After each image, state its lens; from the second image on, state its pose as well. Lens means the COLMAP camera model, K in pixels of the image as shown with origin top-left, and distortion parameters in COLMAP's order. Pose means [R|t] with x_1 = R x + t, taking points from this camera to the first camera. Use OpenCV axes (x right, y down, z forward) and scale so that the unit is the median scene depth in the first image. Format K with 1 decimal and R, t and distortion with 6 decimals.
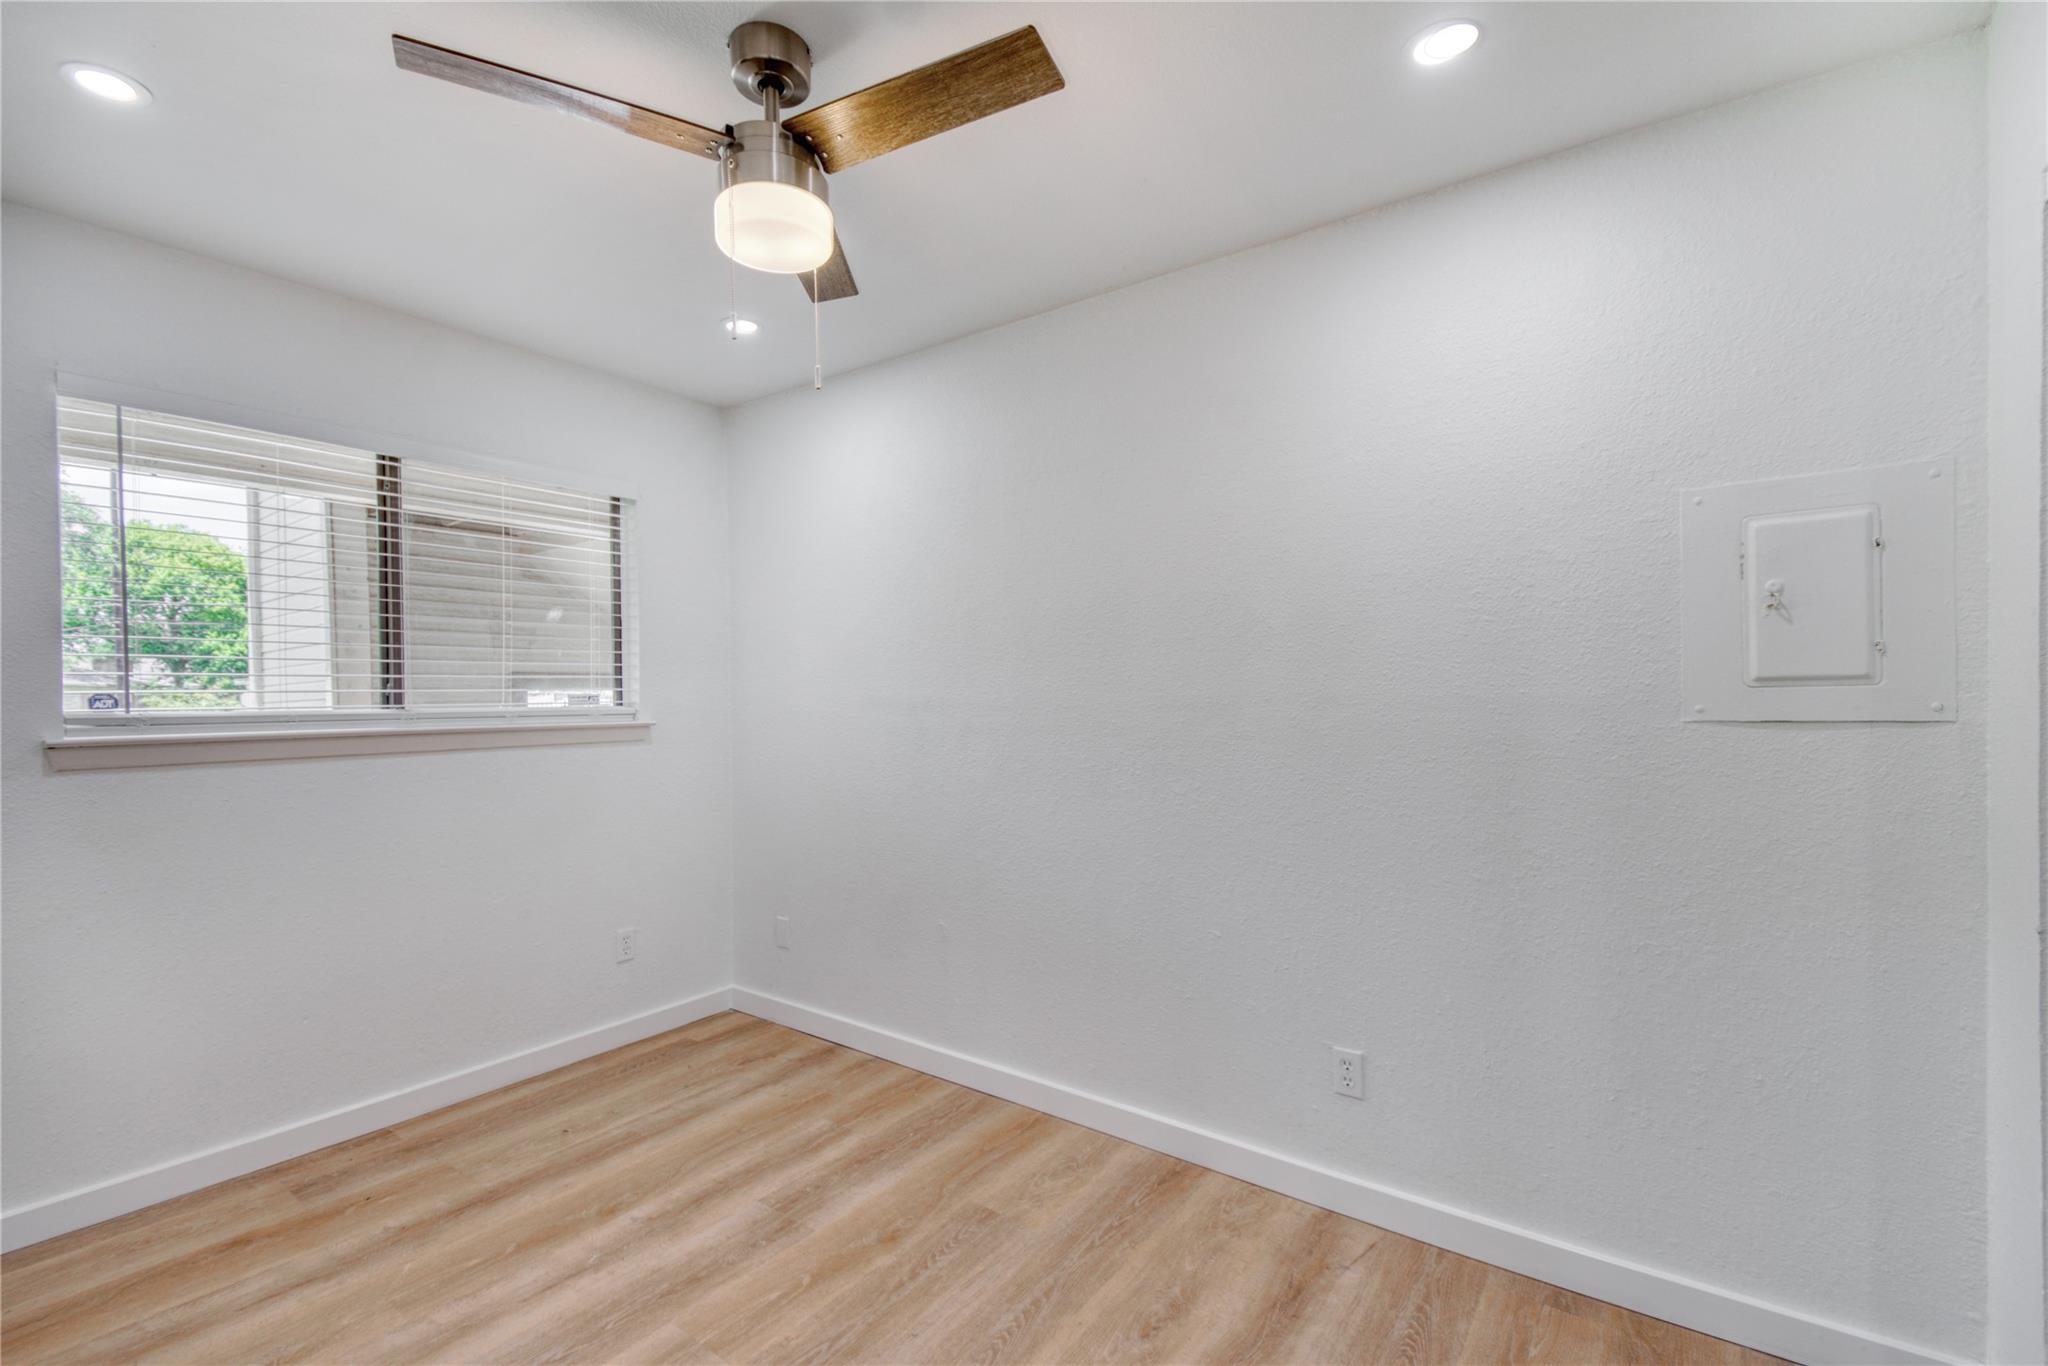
lens RADIAL K [[900.1, 0, 1012.2], [0, 900.1, 695.3], [0, 0, 1]] dist [0.018865, -0.016873]
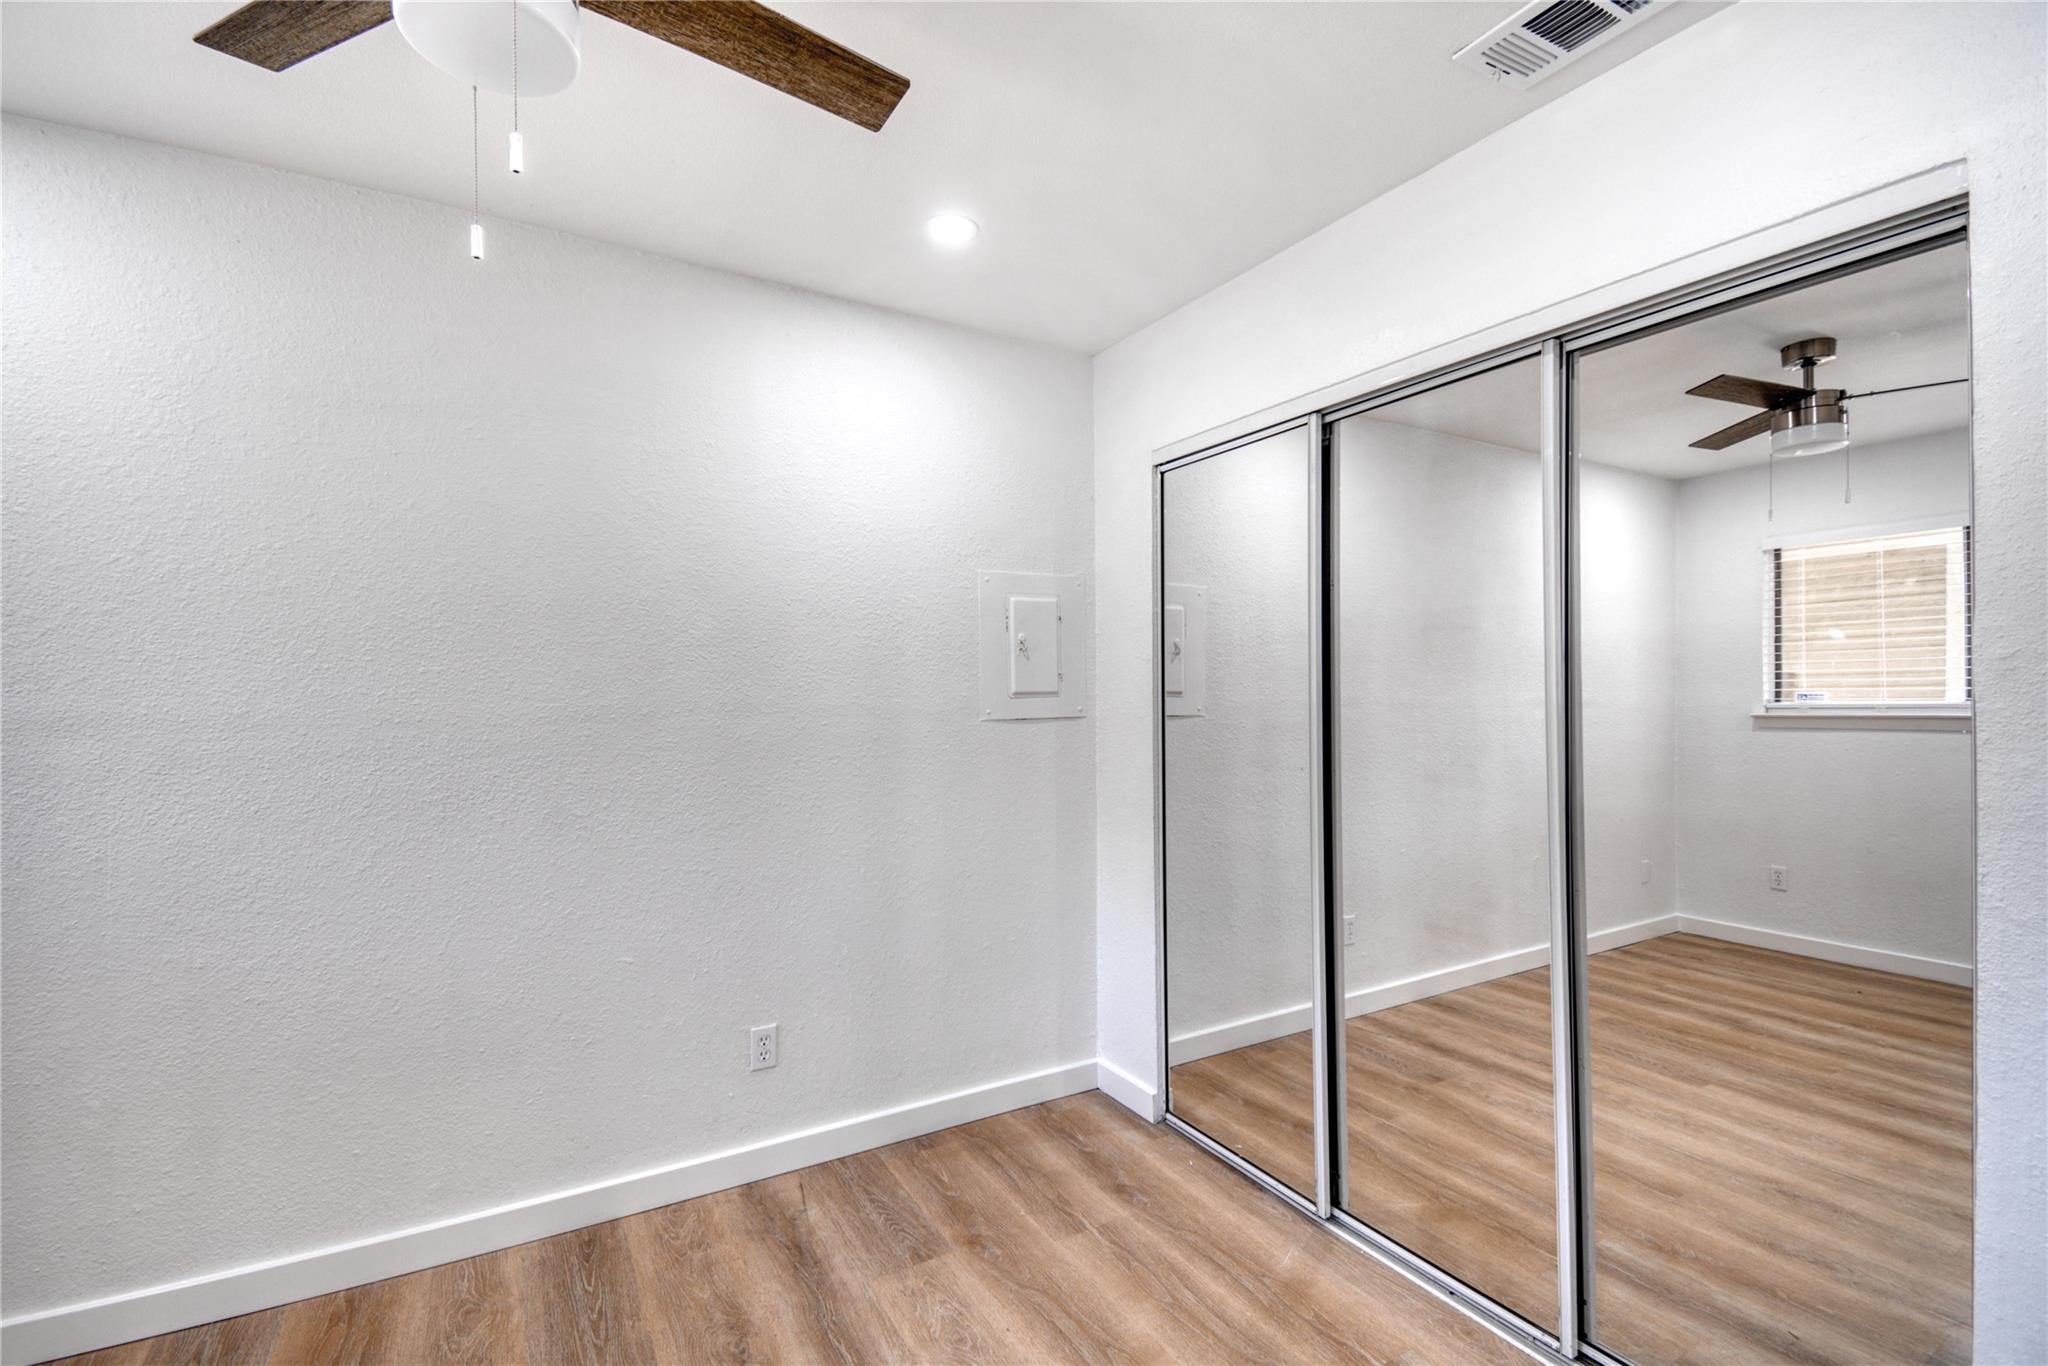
lens RADIAL K [[900.1, 0, 1029.8], [0, 900.1, 685.4], [0, 0, 1]] dist [0.018865, -0.016873]
pose [[0.382282, 0.017613, 0.923878, -0.609545], [0.008749, 0.999705, -0.022679, 0.004835], [-0.924004, 0.016753, 0.382015, 0.312718]]
